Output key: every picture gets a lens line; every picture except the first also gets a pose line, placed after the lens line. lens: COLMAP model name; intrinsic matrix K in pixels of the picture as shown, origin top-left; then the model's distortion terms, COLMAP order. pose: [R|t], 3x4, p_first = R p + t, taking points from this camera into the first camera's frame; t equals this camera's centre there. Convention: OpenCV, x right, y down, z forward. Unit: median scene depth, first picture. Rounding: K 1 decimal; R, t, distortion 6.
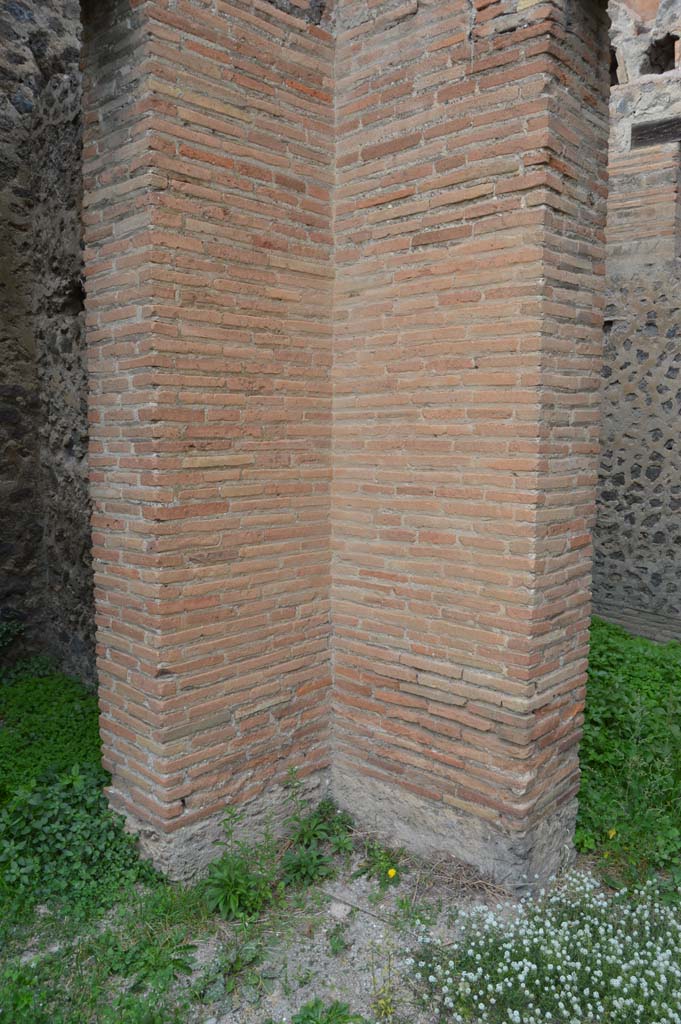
lens RADIAL K [[824.0, 0, 359.8], [0, 824.0, 506.8], [0, 0, 1]] dist [-0.066256, 0.007378]
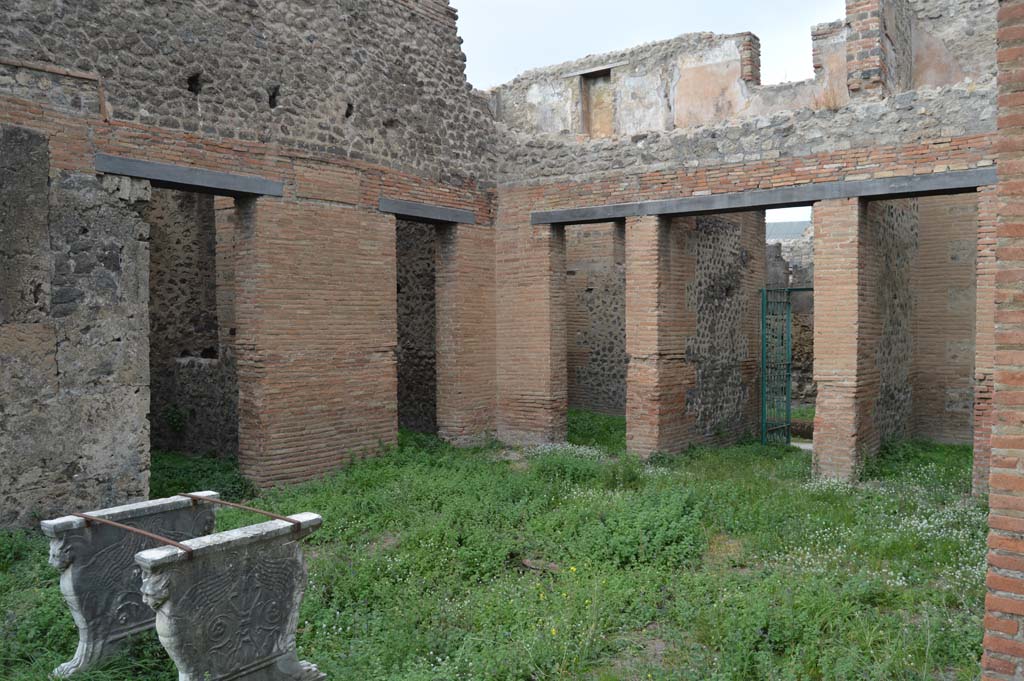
lens RADIAL K [[824.0, 0, 512.5], [0, 824.0, 342.9], [0, 0, 1]] dist [-0.066256, 0.007378]
pose [[0.995240, -0.019909, 0.095402, -0.309595], [0.028935, 0.995134, -0.094183, 0.295887], [-0.093063, 0.096495, 0.990973, -2.594603]]
